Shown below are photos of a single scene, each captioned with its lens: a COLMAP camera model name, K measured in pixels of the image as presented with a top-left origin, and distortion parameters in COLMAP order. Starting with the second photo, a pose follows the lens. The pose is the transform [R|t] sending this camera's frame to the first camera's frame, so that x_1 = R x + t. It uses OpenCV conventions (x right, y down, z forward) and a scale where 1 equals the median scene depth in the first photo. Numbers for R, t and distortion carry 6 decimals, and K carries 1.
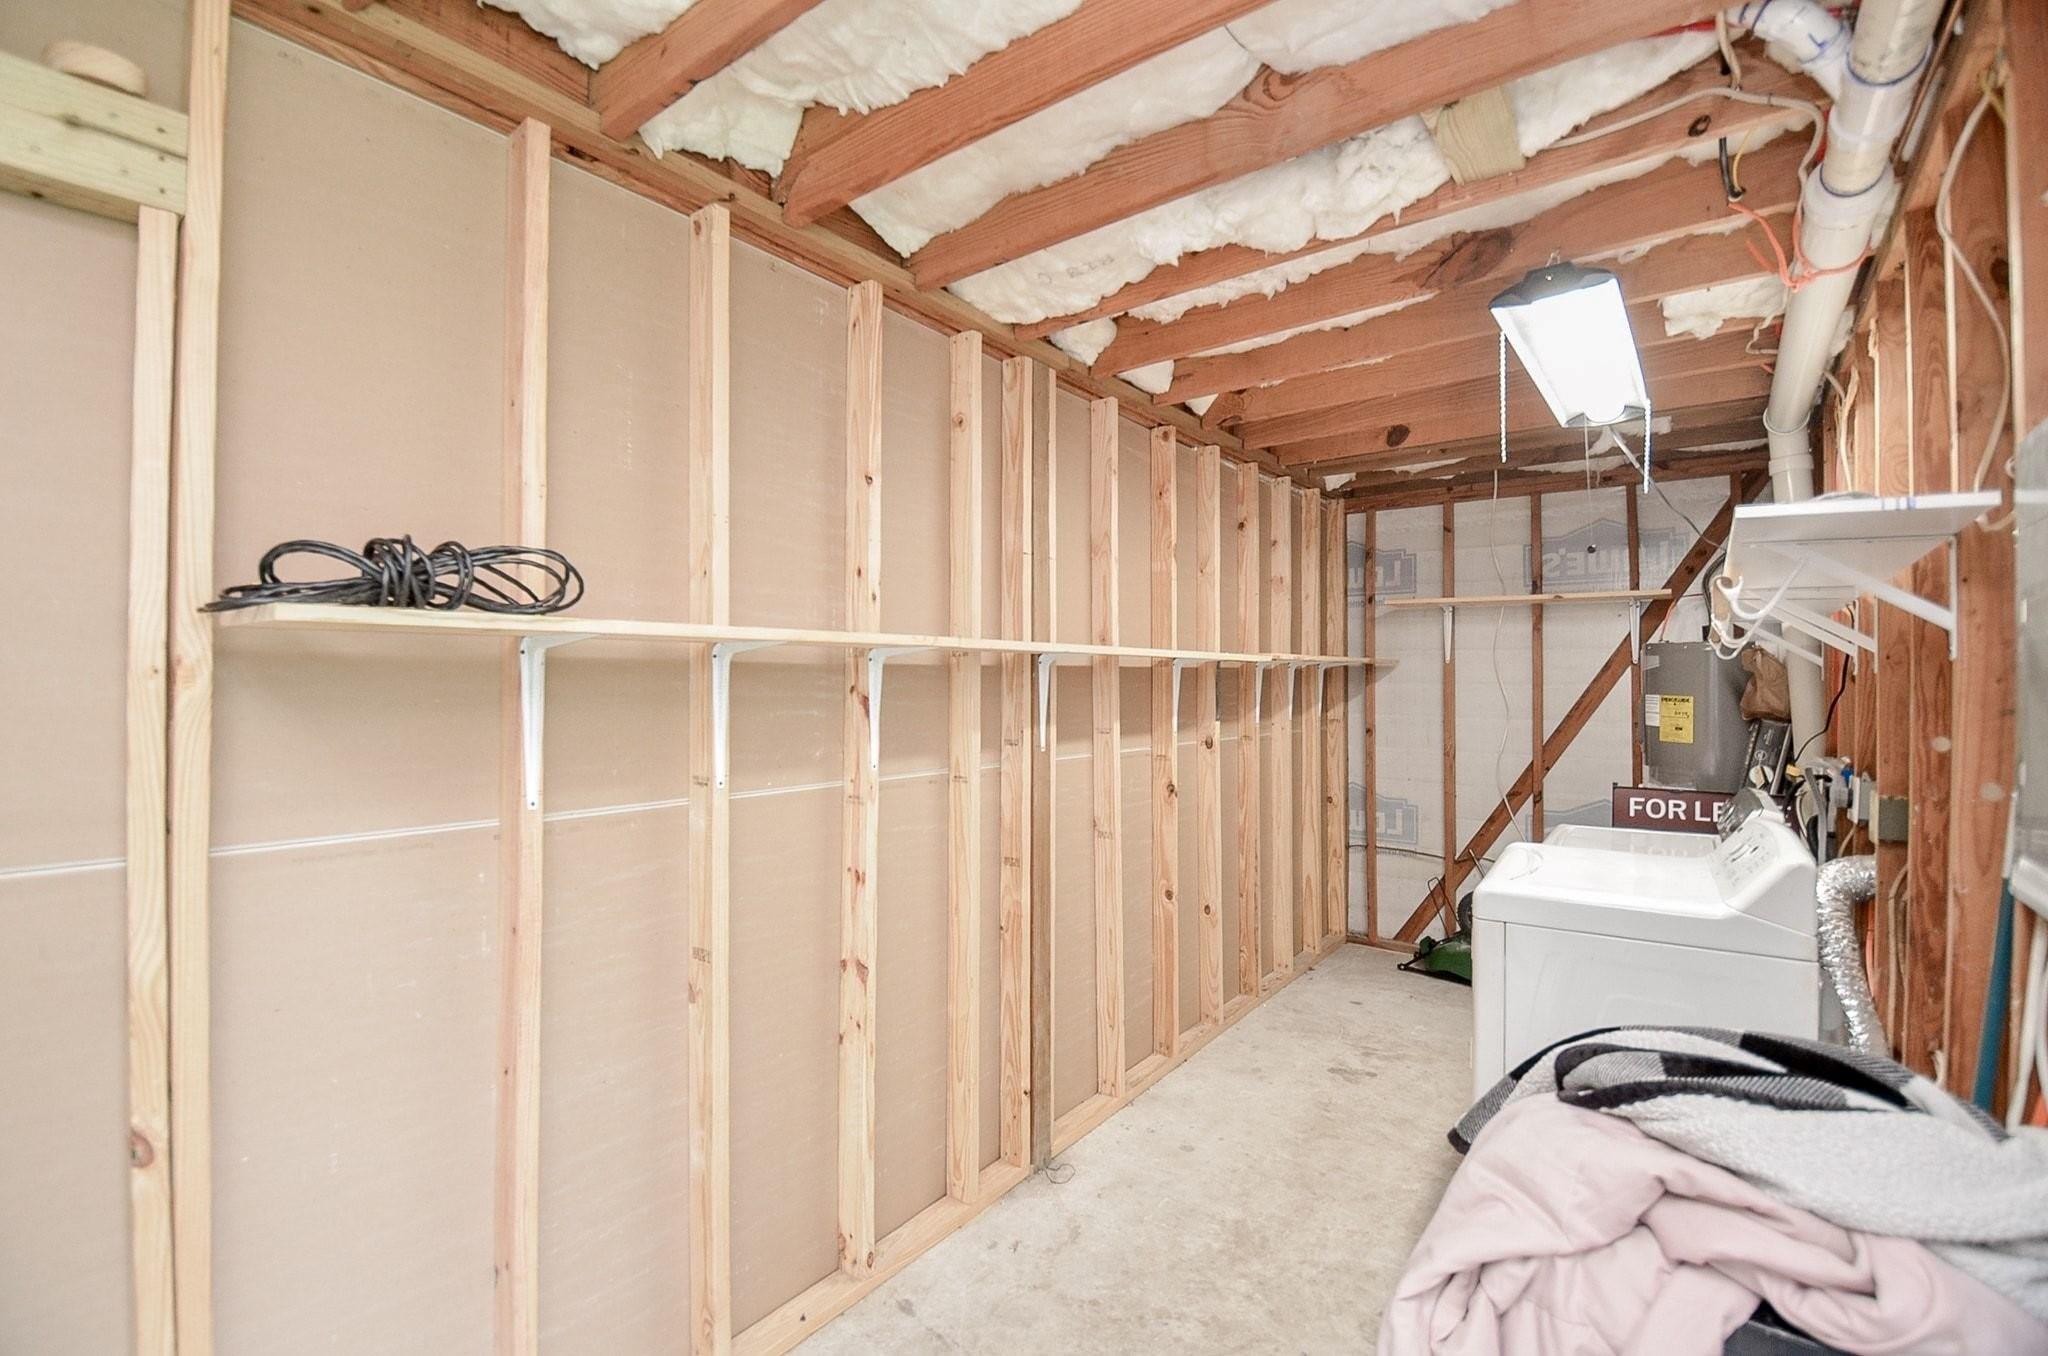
lens RADIAL K [[921.1, 0, 996.6], [0, 921.1, 659.5], [0, 0, 1]] dist [-0.002870, -0.000600]
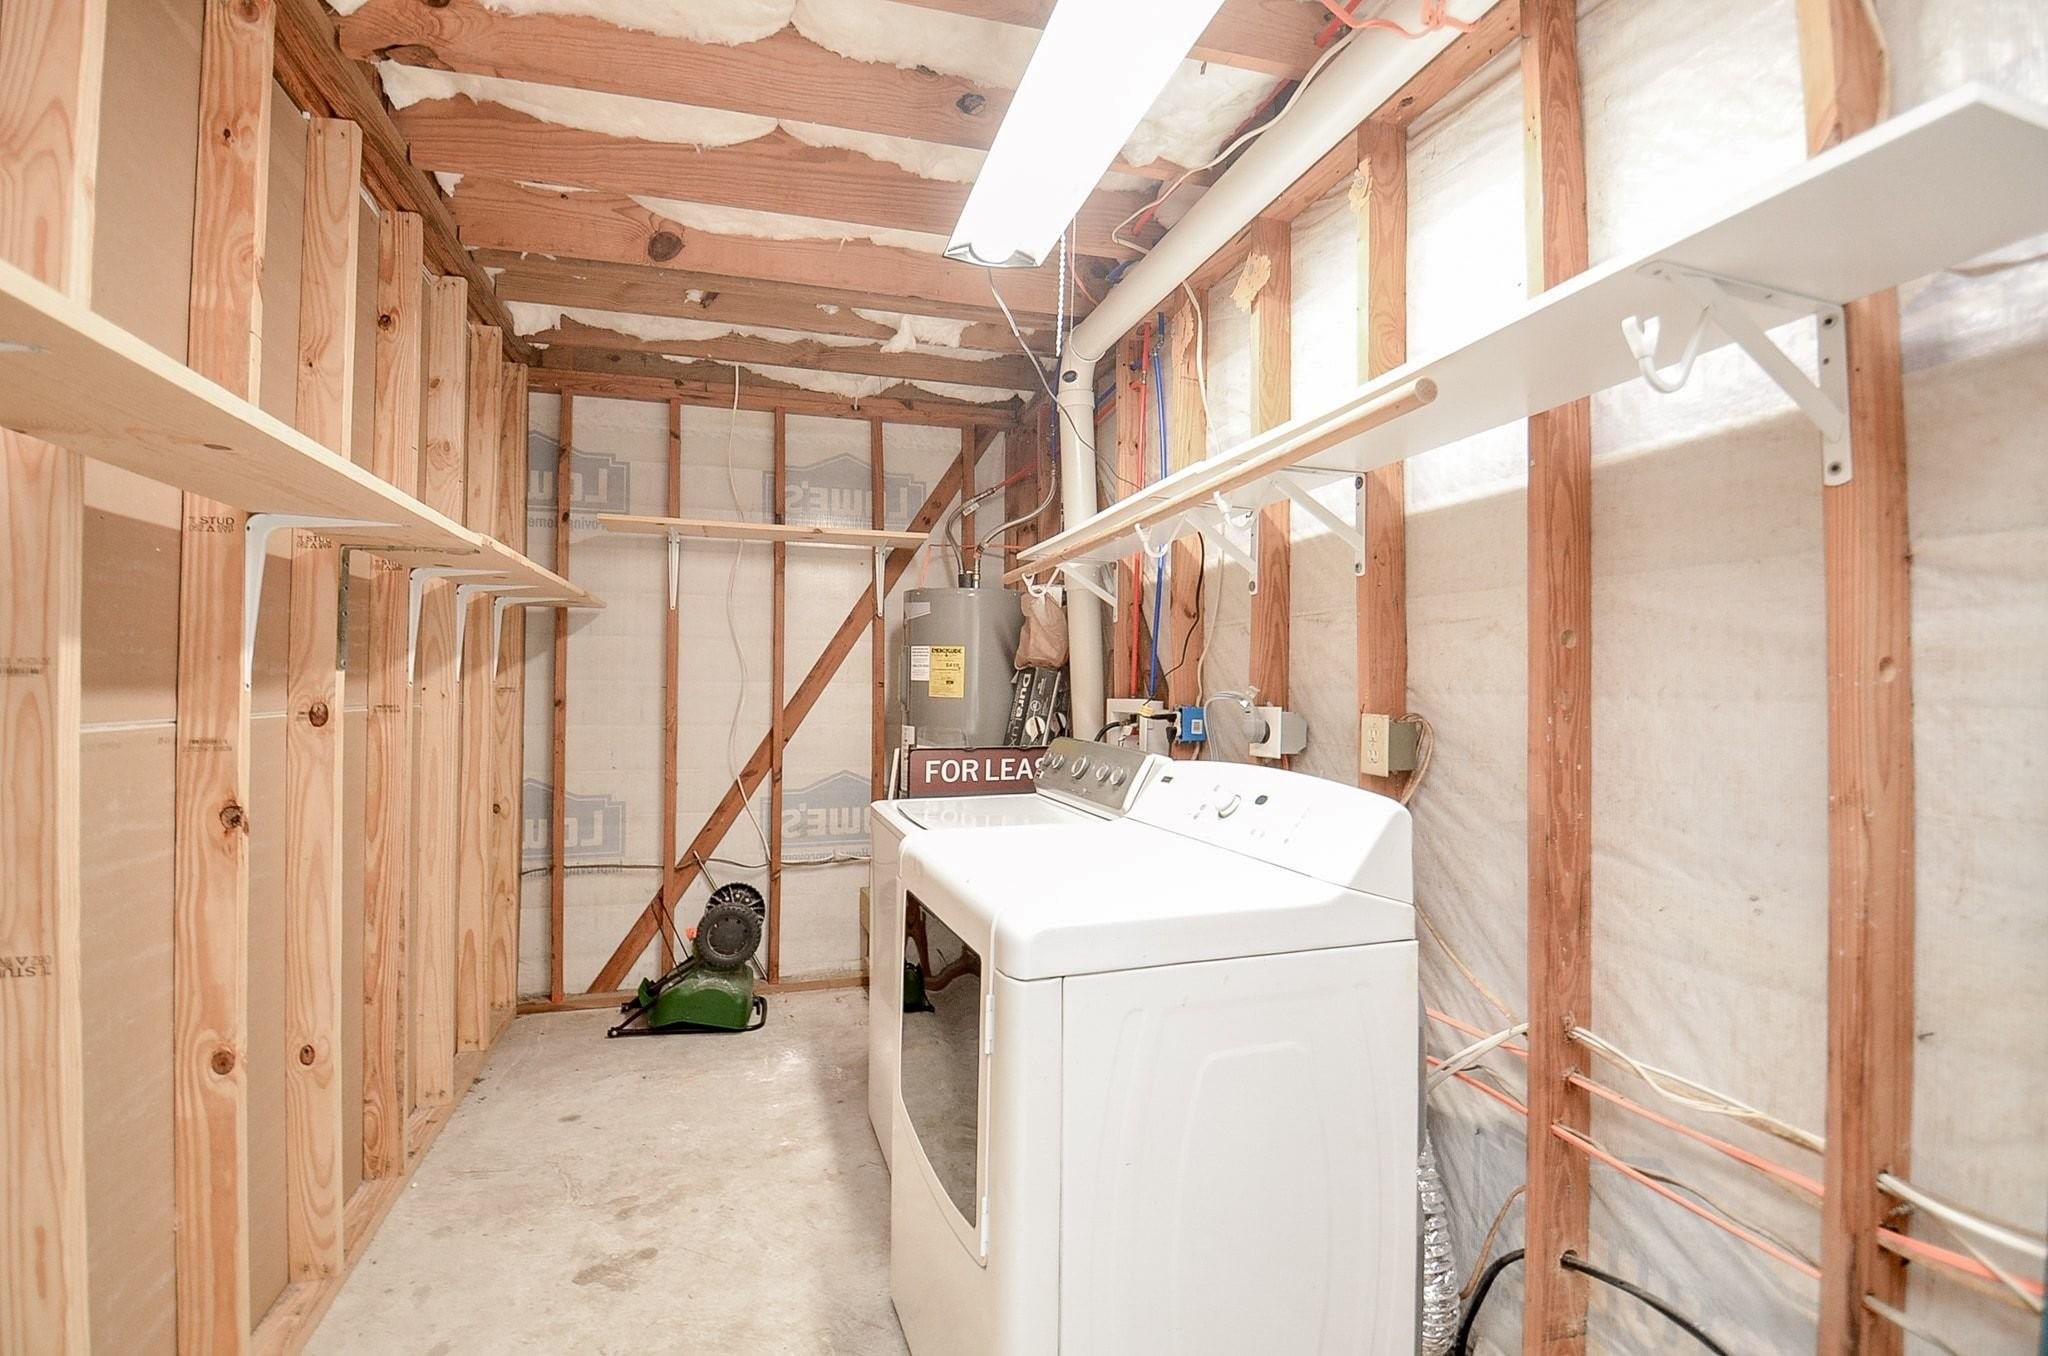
lens RADIAL K [[881.9, 0, 979.7], [0, 881.9, 667.3], [0, 0, 1]] dist [0.014121, -0.022576]
pose [[0.576902, 0.018712, 0.816599, 0.045191], [-0.020427, 0.999755, -0.008478, 0.056337], [-0.816558, -0.011790, 0.577143, 0.400816]]
